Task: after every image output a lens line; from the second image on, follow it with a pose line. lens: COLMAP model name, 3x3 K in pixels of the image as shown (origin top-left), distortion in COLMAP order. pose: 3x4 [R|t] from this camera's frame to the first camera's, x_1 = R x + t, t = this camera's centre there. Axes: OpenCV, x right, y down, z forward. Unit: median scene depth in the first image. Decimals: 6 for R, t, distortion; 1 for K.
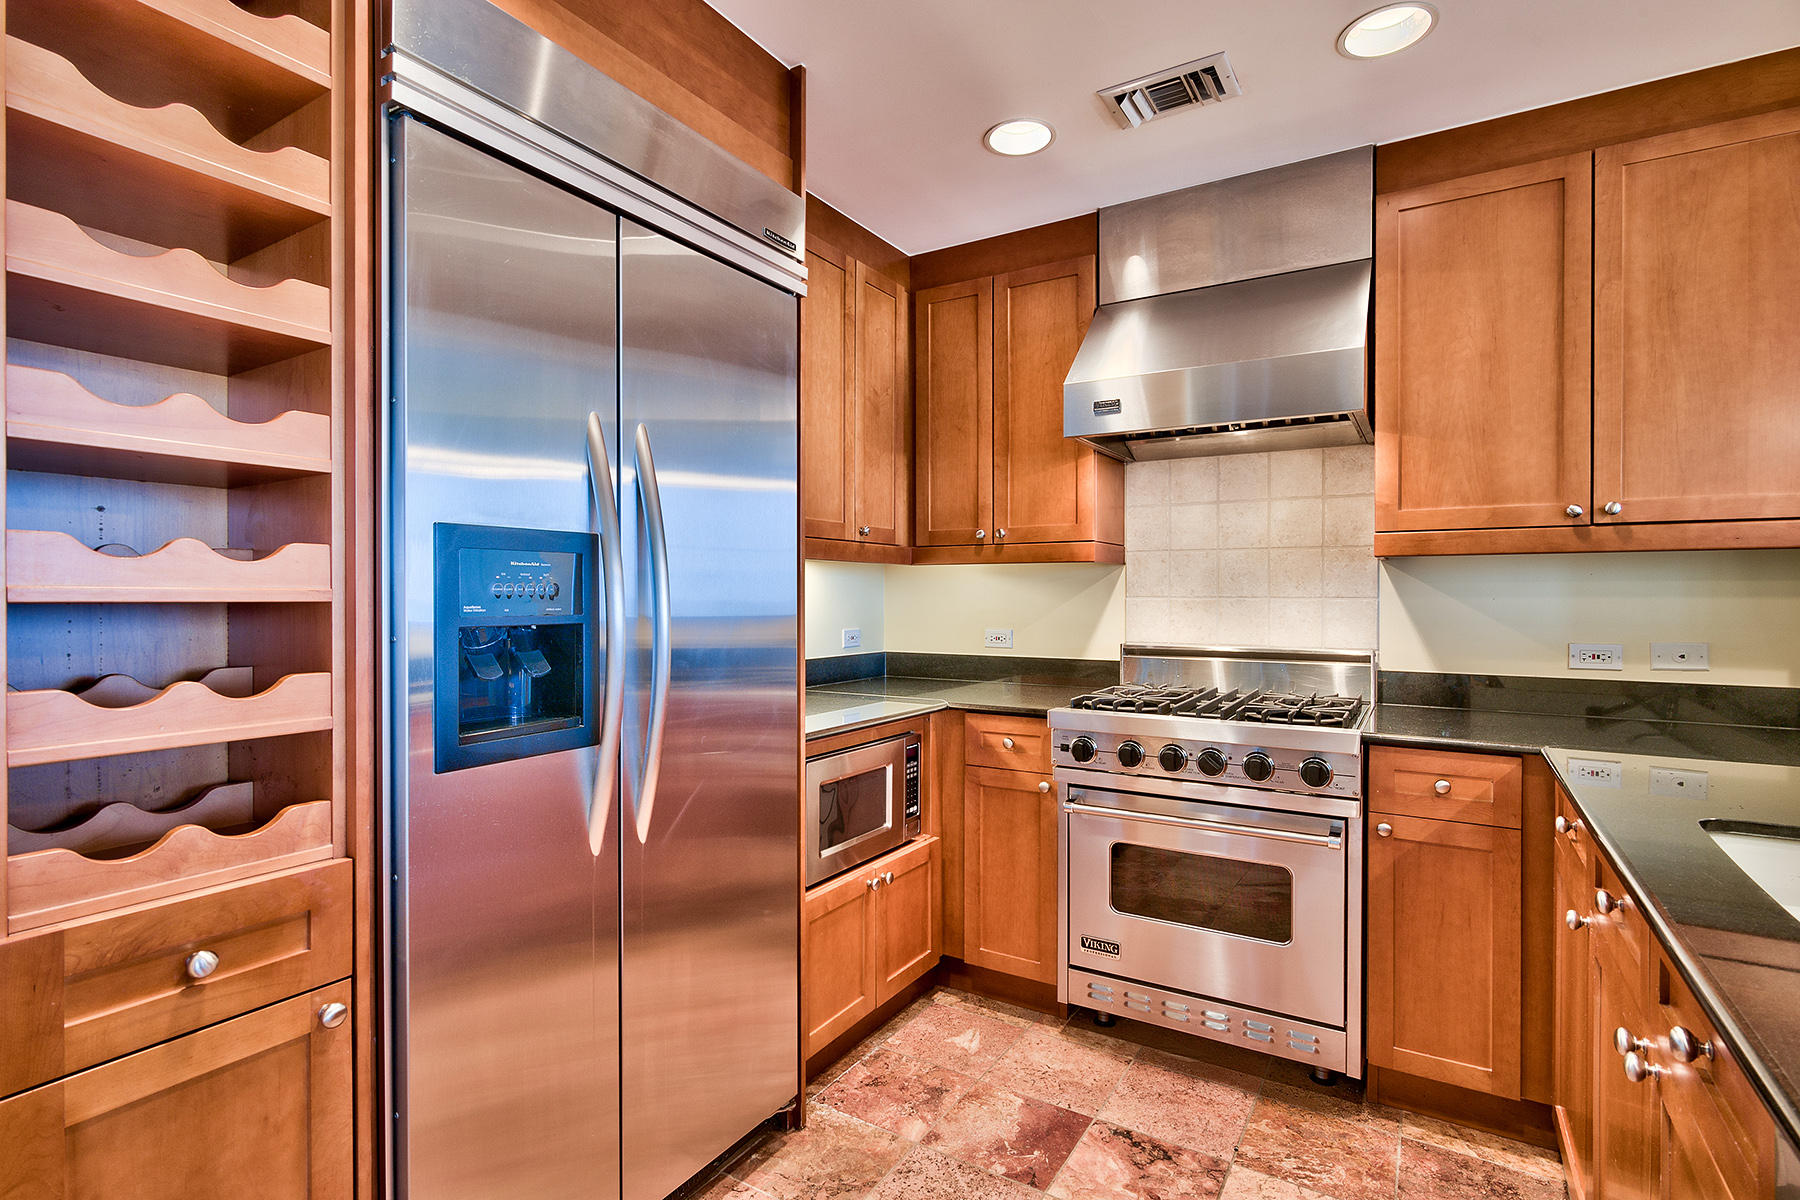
lens RADIAL K [[880.9, 0, 900.0], [0, 880.9, 600.0], [0, 0, 1]] dist [-0.001352, -0.000565]
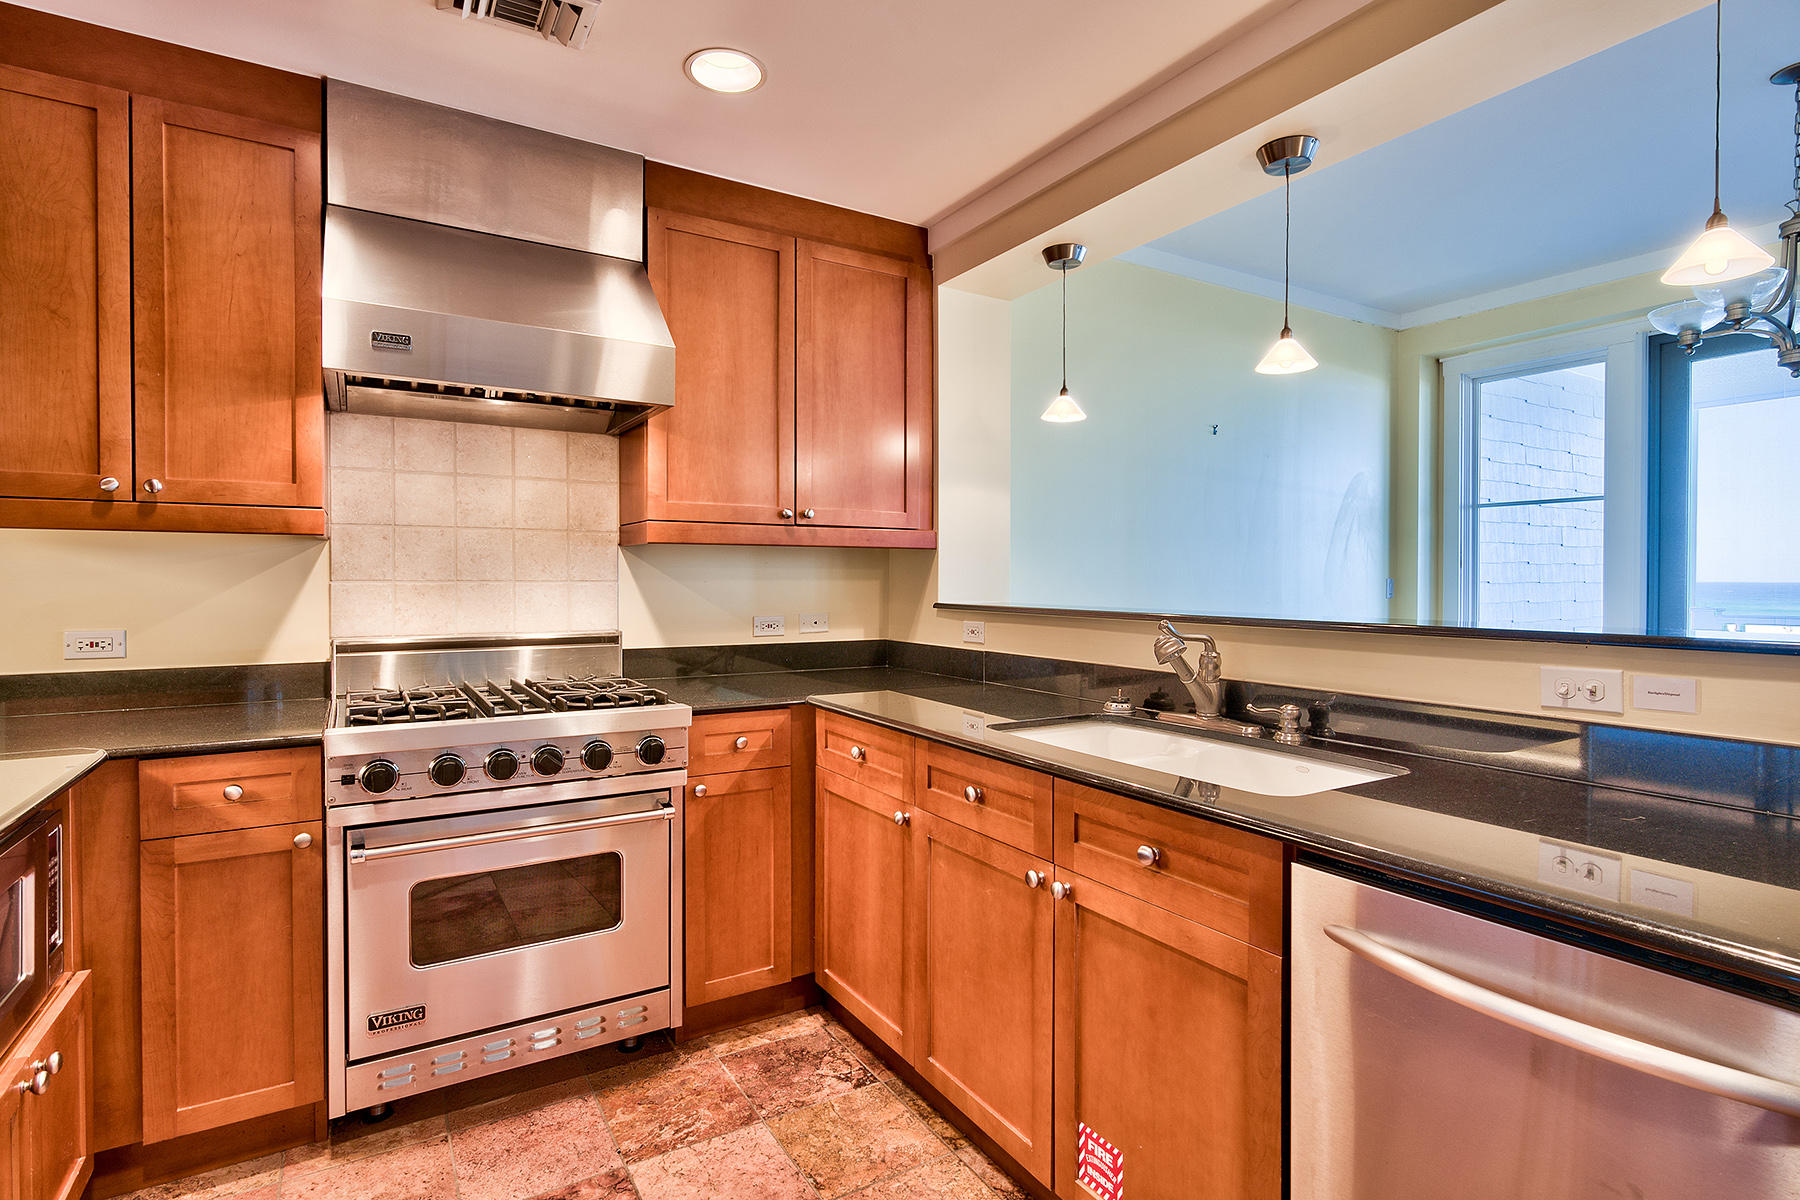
lens RADIAL K [[875.5, 0, 897.0], [0, 875.5, 590.3], [0, 0, 1]] dist [-0.000994, -0.000872]
pose [[0.457080, -0.012222, 0.889342, -0.283516], [0.004569, 0.999925, 0.011394, -0.002138], [-0.889414, -0.001145, 0.457102, 0.251188]]
